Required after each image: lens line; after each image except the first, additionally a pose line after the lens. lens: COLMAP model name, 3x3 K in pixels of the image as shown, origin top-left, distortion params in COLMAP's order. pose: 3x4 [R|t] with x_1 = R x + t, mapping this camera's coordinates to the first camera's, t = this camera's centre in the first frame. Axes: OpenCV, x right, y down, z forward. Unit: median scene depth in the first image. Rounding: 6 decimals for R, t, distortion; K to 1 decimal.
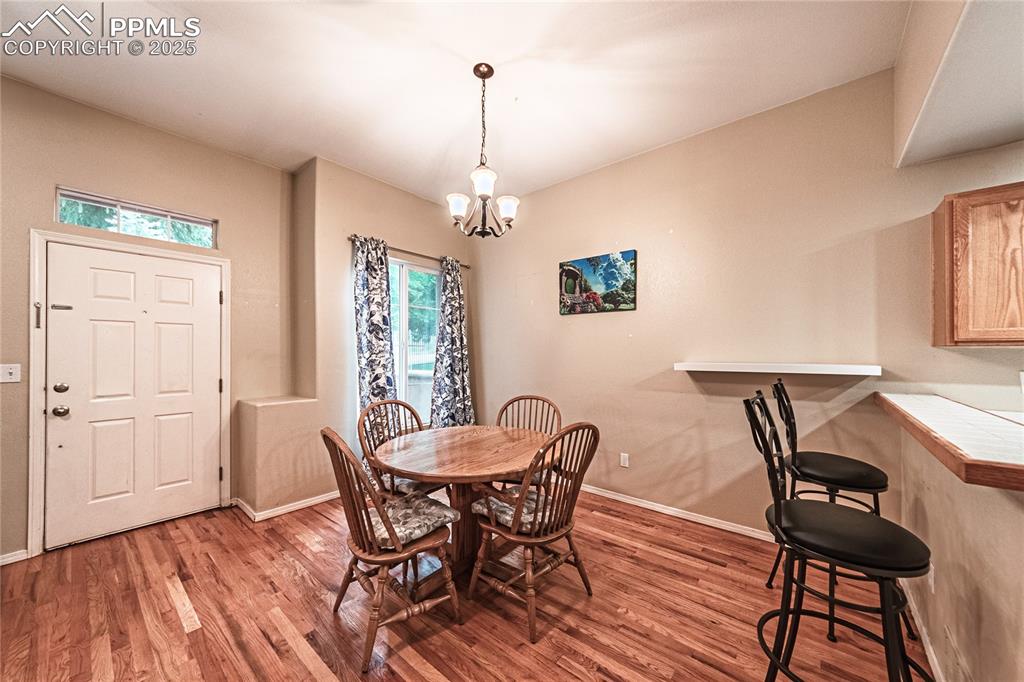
lens RADIAL K [[364.6, 0, 514.6], [0, 364.6, 351.8], [0, 0, 1]] dist [-0.000426, -0.000630]
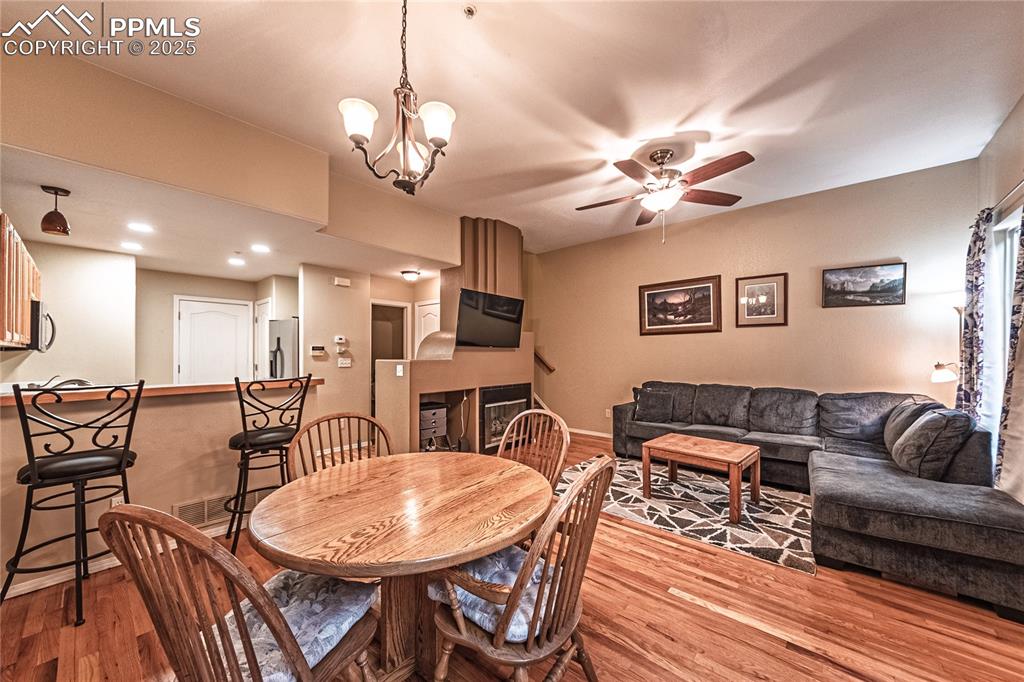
lens RADIAL K [[364.6, 0, 514.1], [0, 364.6, 352.4], [0, 0, 1]] dist [-0.000426, -0.000630]
pose [[-0.999716, 0.001039, 0.023825, -0.291186], [0.000939, 0.999991, -0.004193, 0.006883], [-0.023830, -0.004169, -0.999707, 1.539737]]
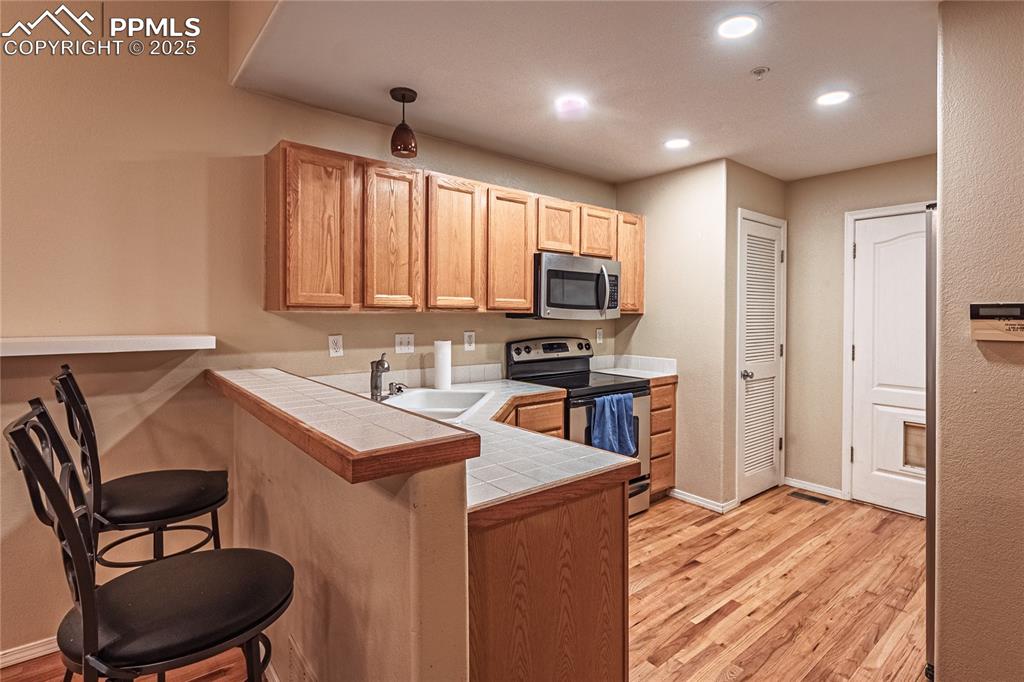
lens RADIAL K [[510.8, 0, 563.0], [0, 510.8, 315.0], [0, 0, 1]] dist [0.005940, -0.001928]
pose [[0.139902, -0.003988, 0.990157, 0.039996], [-0.009463, 0.999941, 0.005365, -0.014369], [-0.990120, -0.010120, 0.139856, 0.109615]]
